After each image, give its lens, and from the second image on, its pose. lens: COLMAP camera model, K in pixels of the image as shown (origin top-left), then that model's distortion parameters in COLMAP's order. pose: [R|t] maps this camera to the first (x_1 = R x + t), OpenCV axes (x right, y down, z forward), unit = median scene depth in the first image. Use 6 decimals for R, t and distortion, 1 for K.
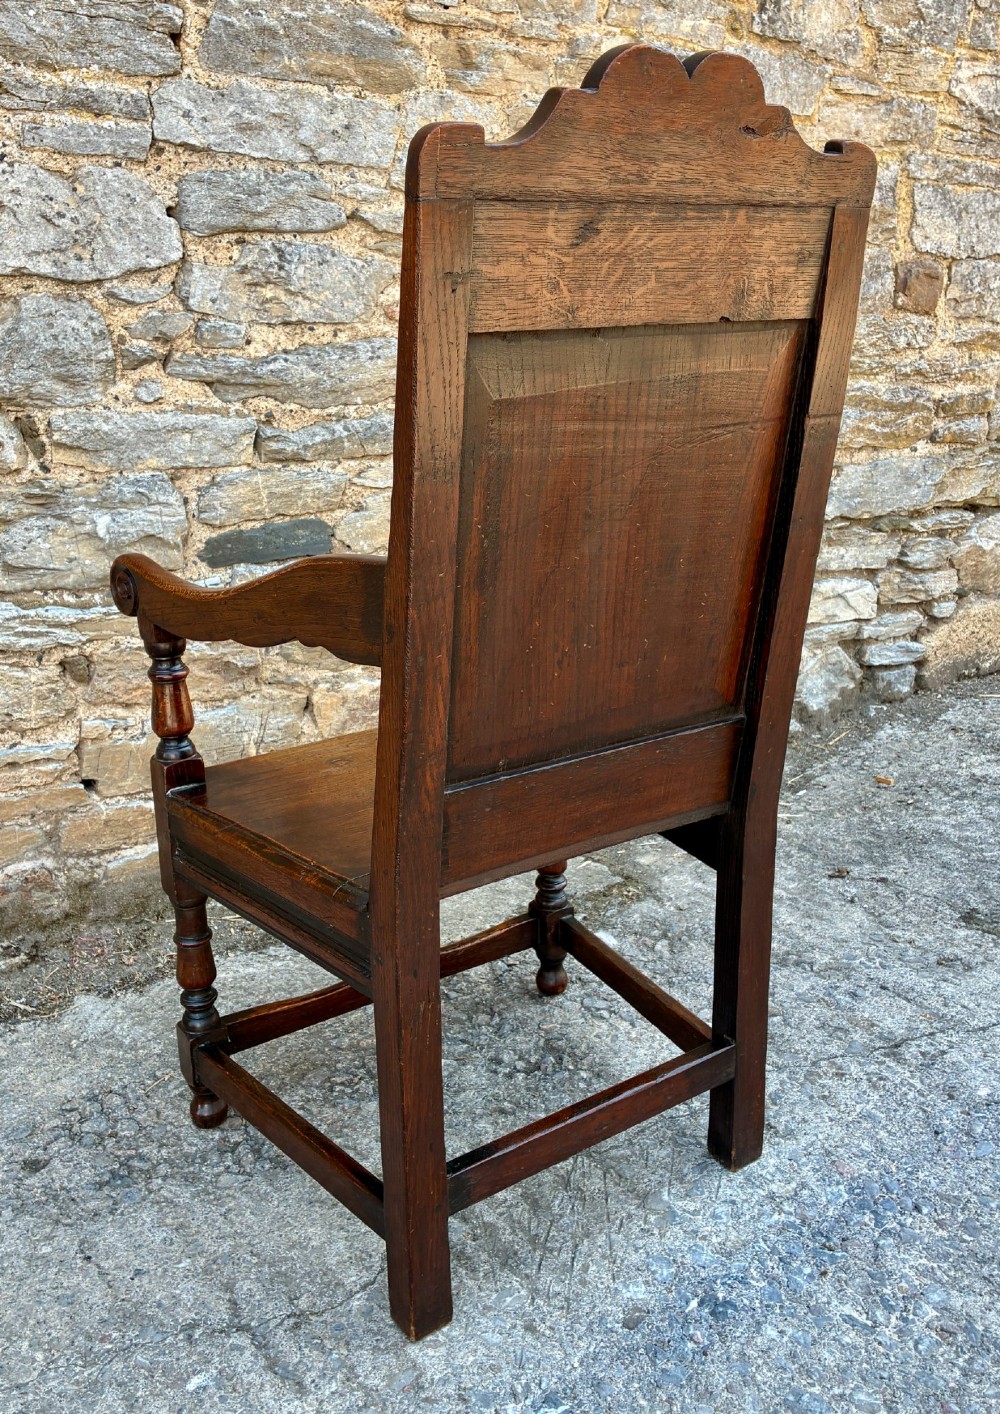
lens RADIAL K [[1324.1, 0, 503.9], [0, 1324.1, 628.3], [0, 0, 1]] dist [0.016650, 0.000000]
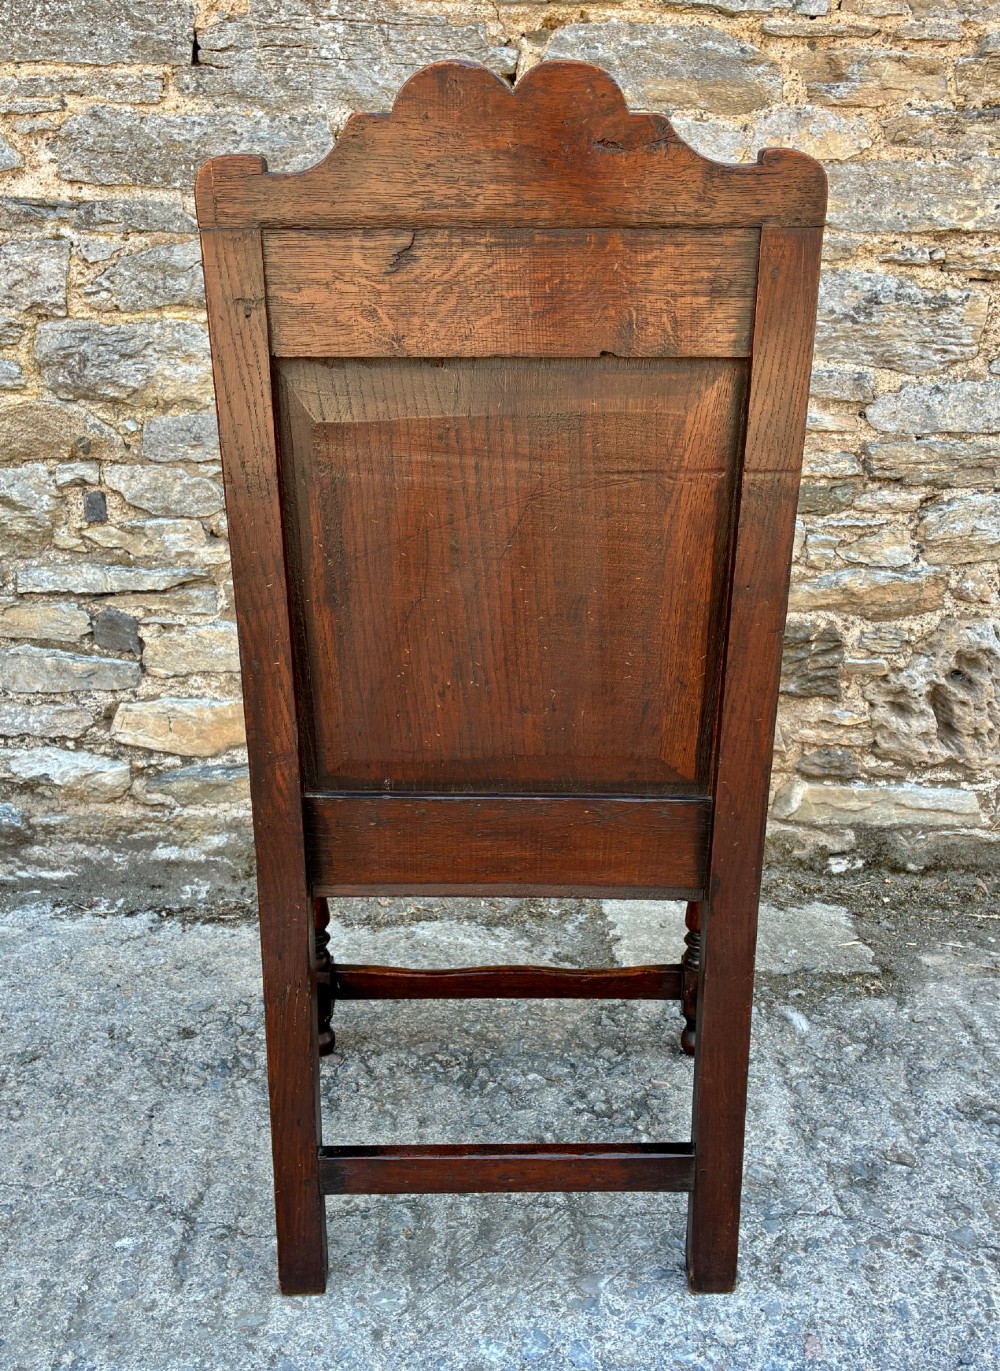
lens RADIAL K [[1262.6, 0, 496.0], [0, 1262.6, 649.9], [0, 0, 1]] dist [0.021216, -0.002347]
pose [[0.821530, 0.163219, -0.546305, 0.376711], [-0.156664, 0.985890, 0.058964, -0.044520], [0.548220, 0.037146, 0.835509, 0.148985]]
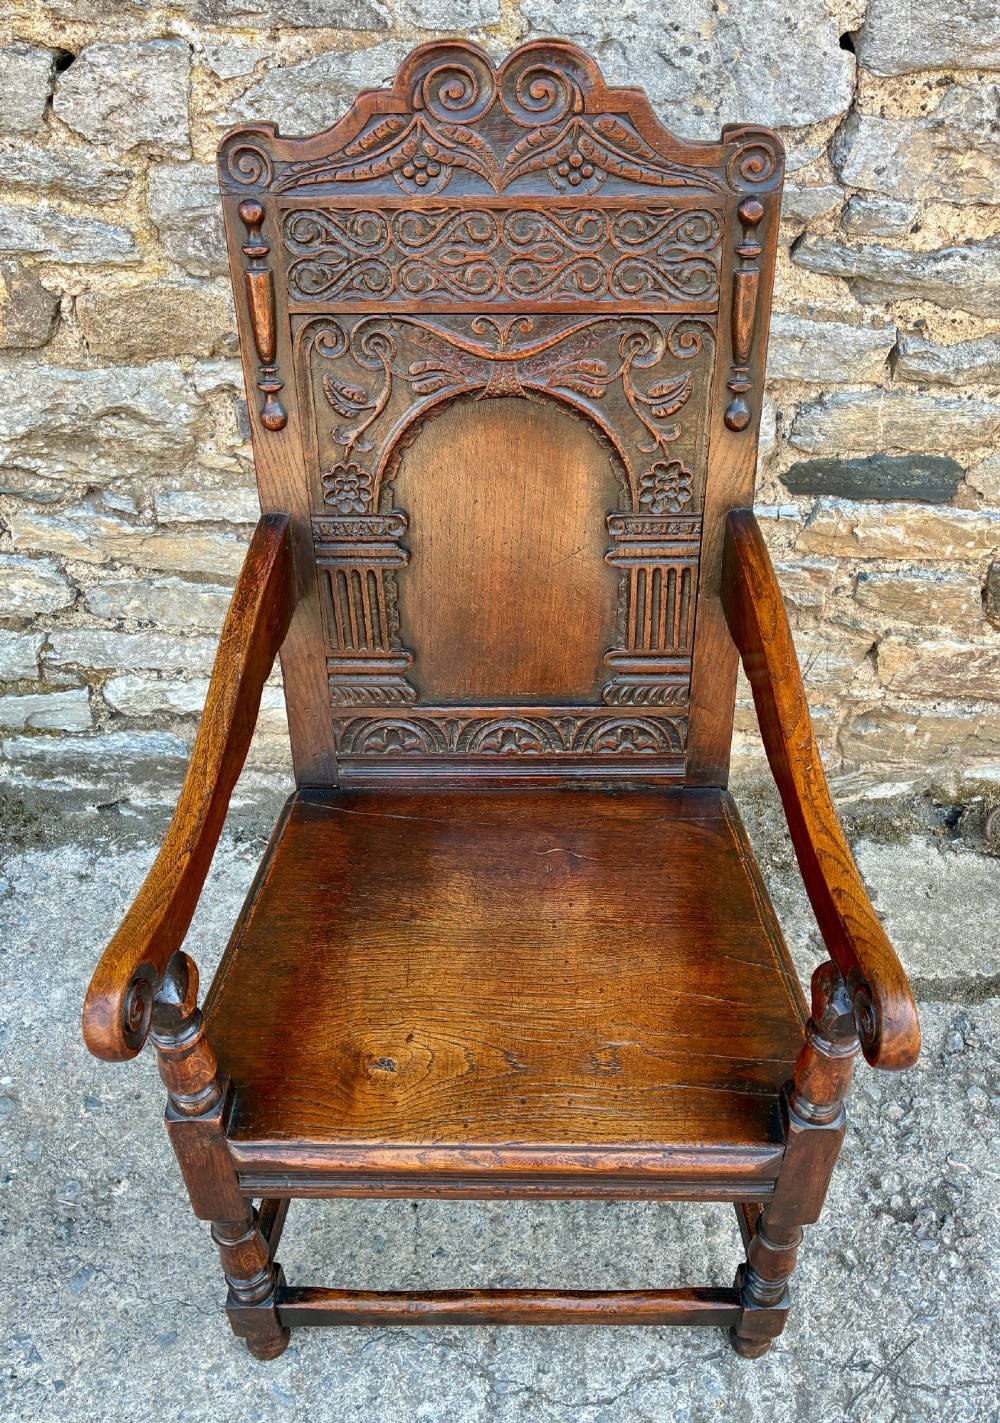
lens RADIAL K [[1277.0, 0, 524.7], [0, 1277.0, 722.9], [0, 0, 1]] dist [0.028237, -0.008646]
pose [[0.813272, 0.404120, -0.418659, 0.038088], [-0.164717, 0.849947, 0.500458, -0.323384], [0.558083, -0.338048, 0.757804, 0.278694]]
